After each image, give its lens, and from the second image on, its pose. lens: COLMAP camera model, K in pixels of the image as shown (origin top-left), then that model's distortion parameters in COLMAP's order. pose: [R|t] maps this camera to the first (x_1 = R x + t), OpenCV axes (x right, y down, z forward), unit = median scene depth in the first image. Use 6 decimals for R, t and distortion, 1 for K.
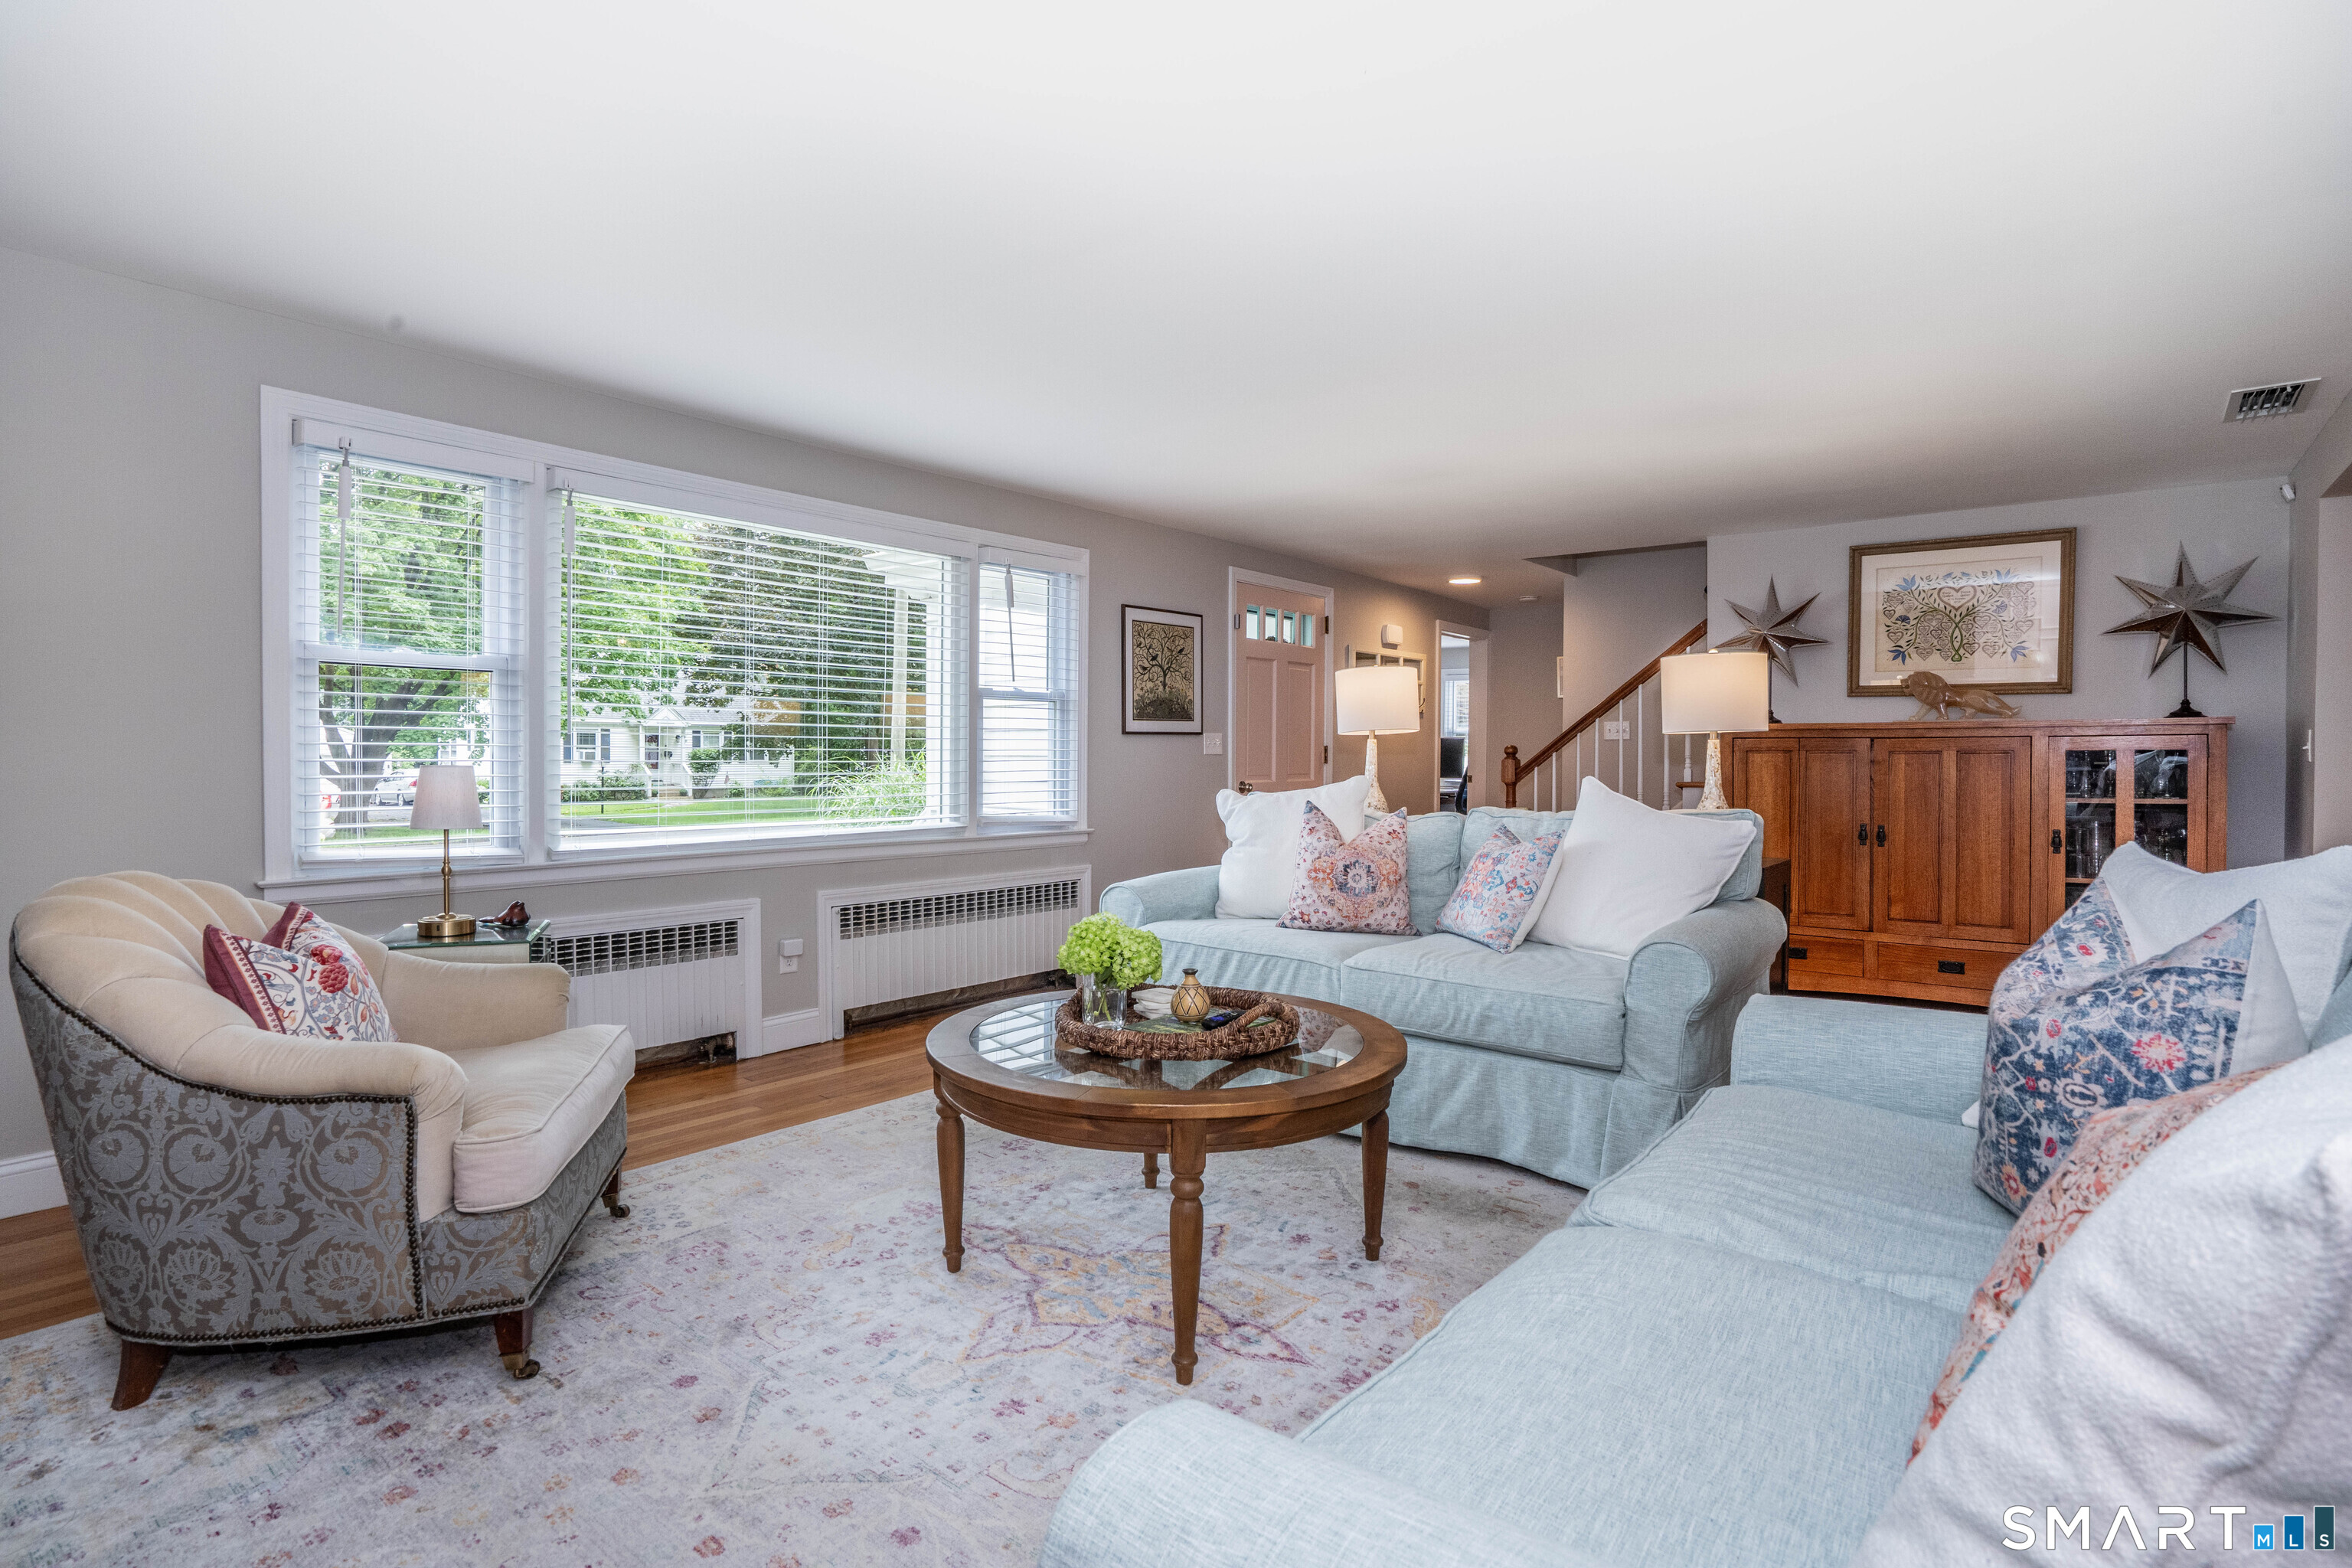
lens RADIAL K [[1148.3, 0, 1178.8], [0, 1148.3, 771.7], [0, 0, 1]] dist [-0.052310, 0.019116]
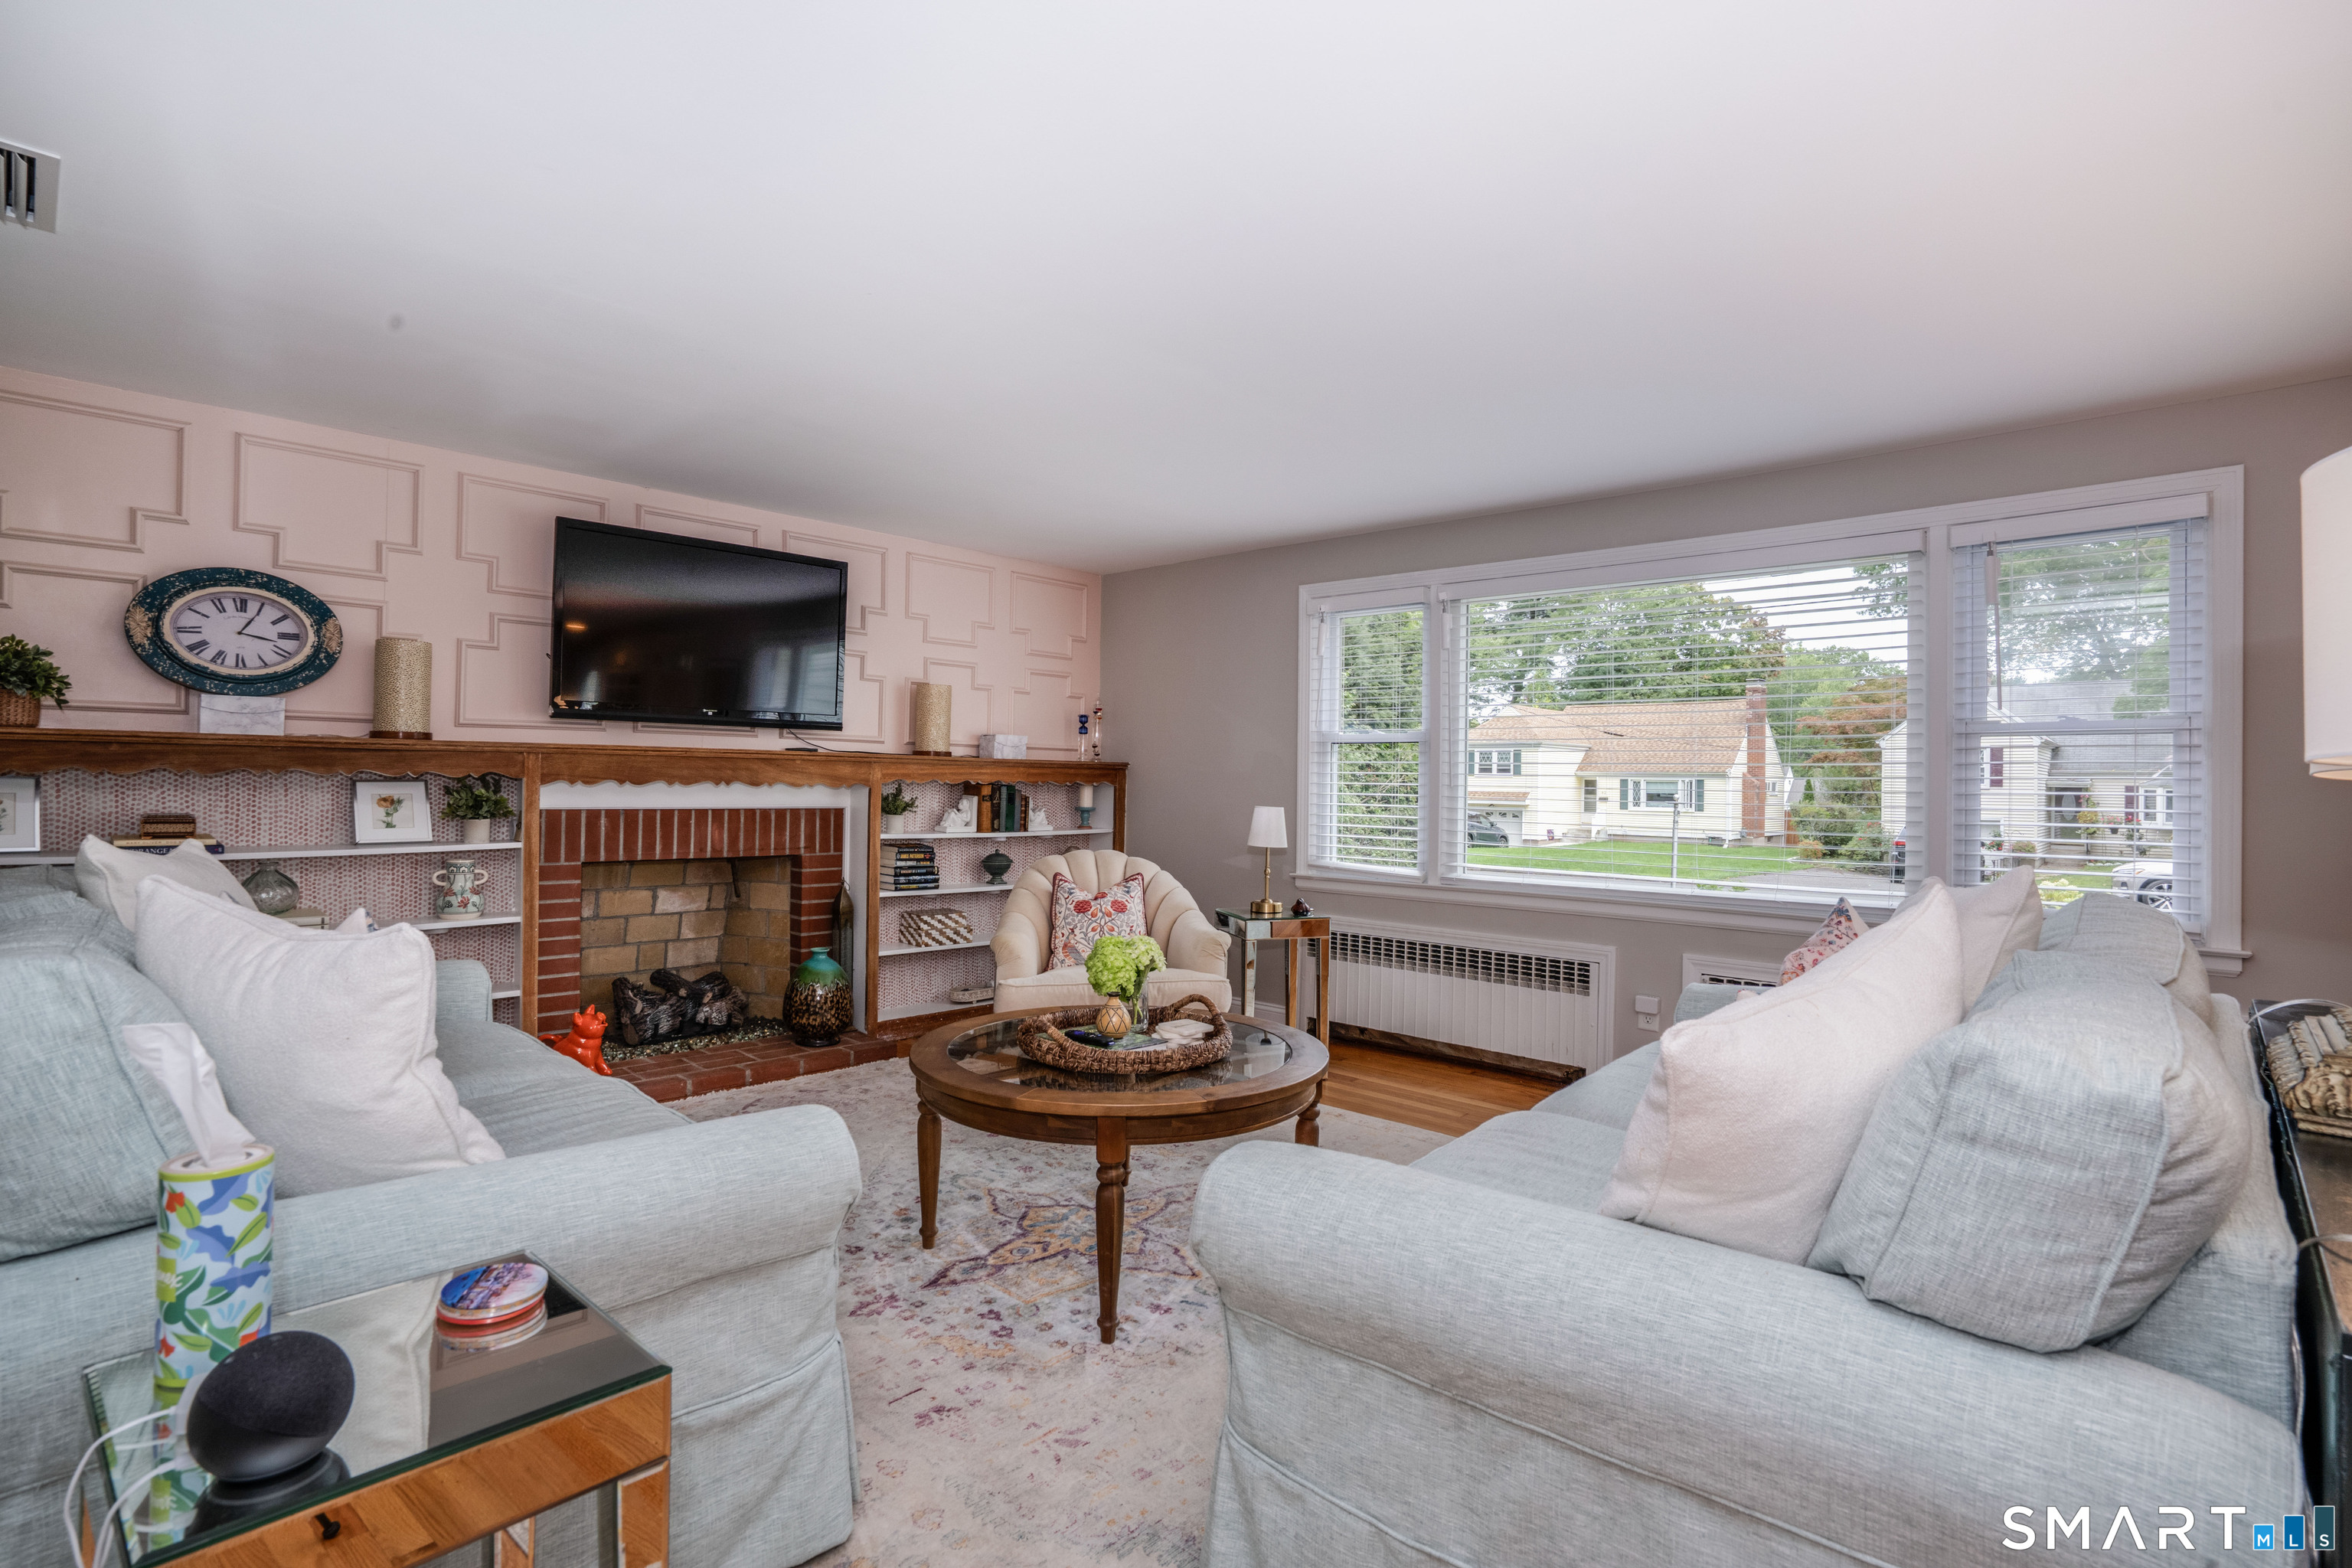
lens RADIAL K [[1132.3, 0, 1162.6], [0, 1132.3, 787.4], [0, 0, 1]] dist [-0.025954, -0.000095]
pose [[-0.092236, -0.009343, -0.995693, 0.887934], [-0.027803, 0.999590, -0.006804, -0.017344], [0.995349, 0.027056, -0.092458, 0.909728]]
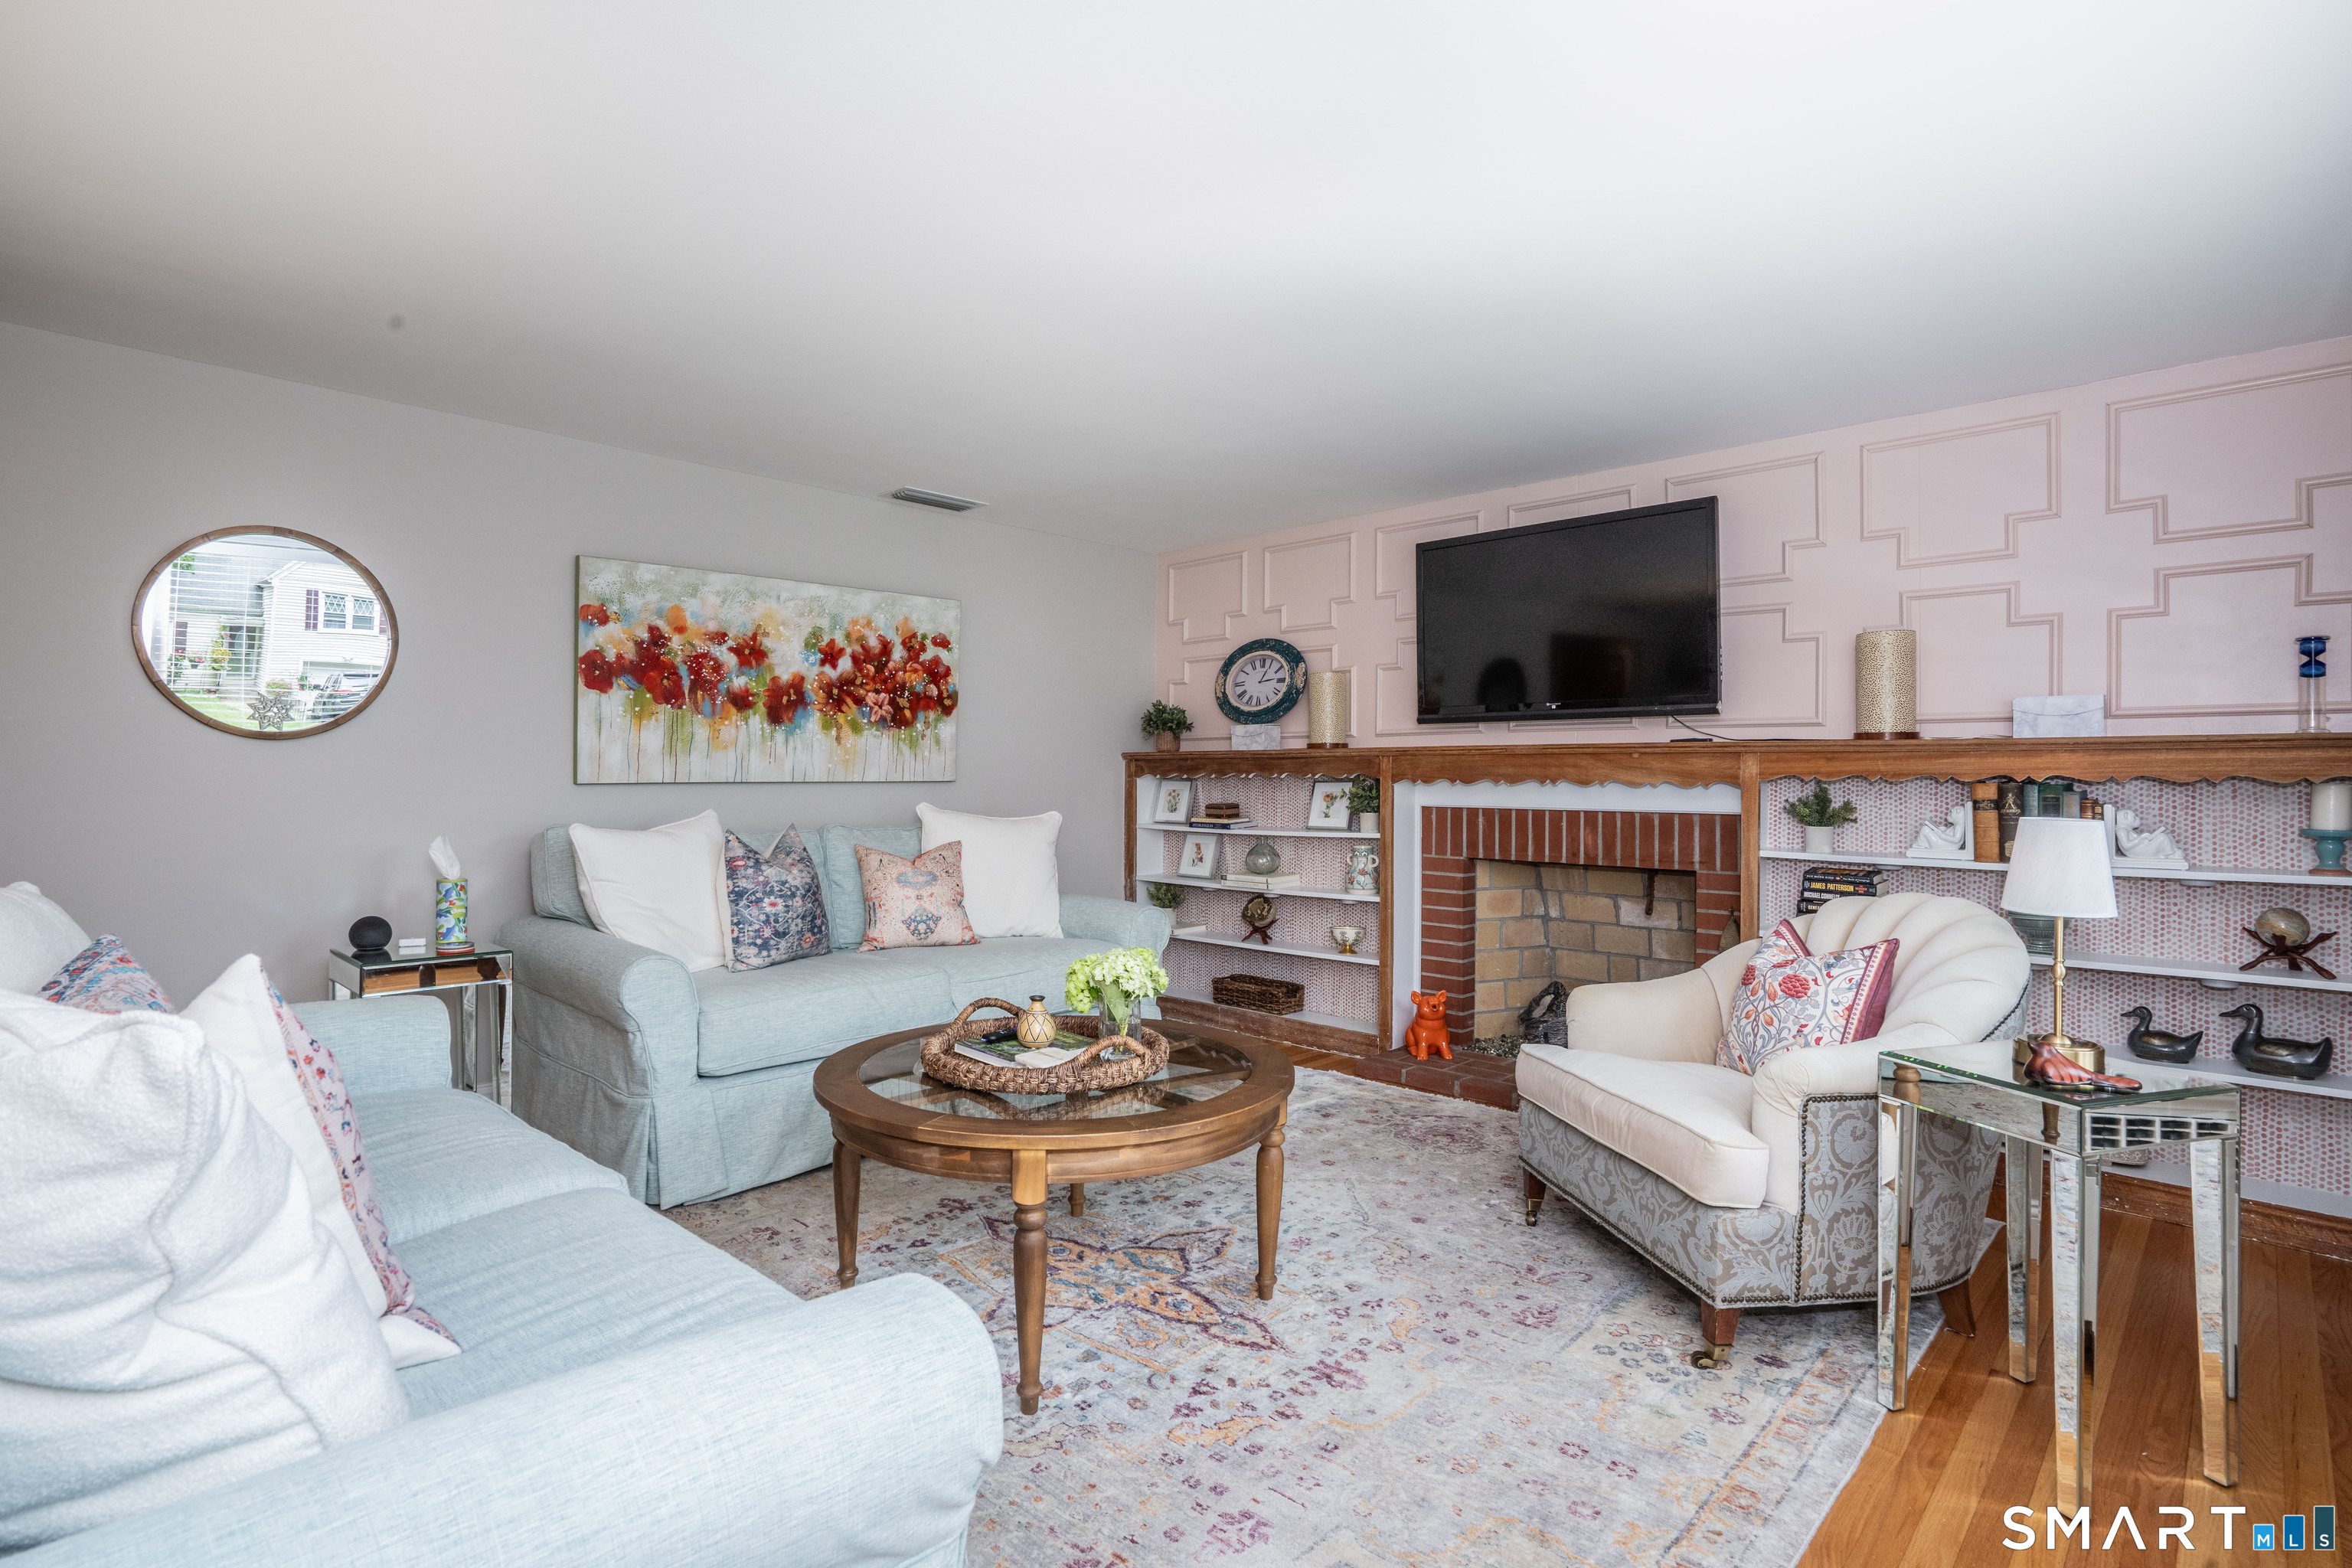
lens RADIAL K [[1148.3, 0, 1178.8], [0, 1148.3, 771.7], [0, 0, 1]] dist [-0.052310, 0.019116]
pose [[-0.994902, -0.020849, 0.098673, -0.166223], [-0.020517, 0.999780, 0.004370, -0.025670], [-0.098742, 0.002323, -0.995110, 1.584708]]
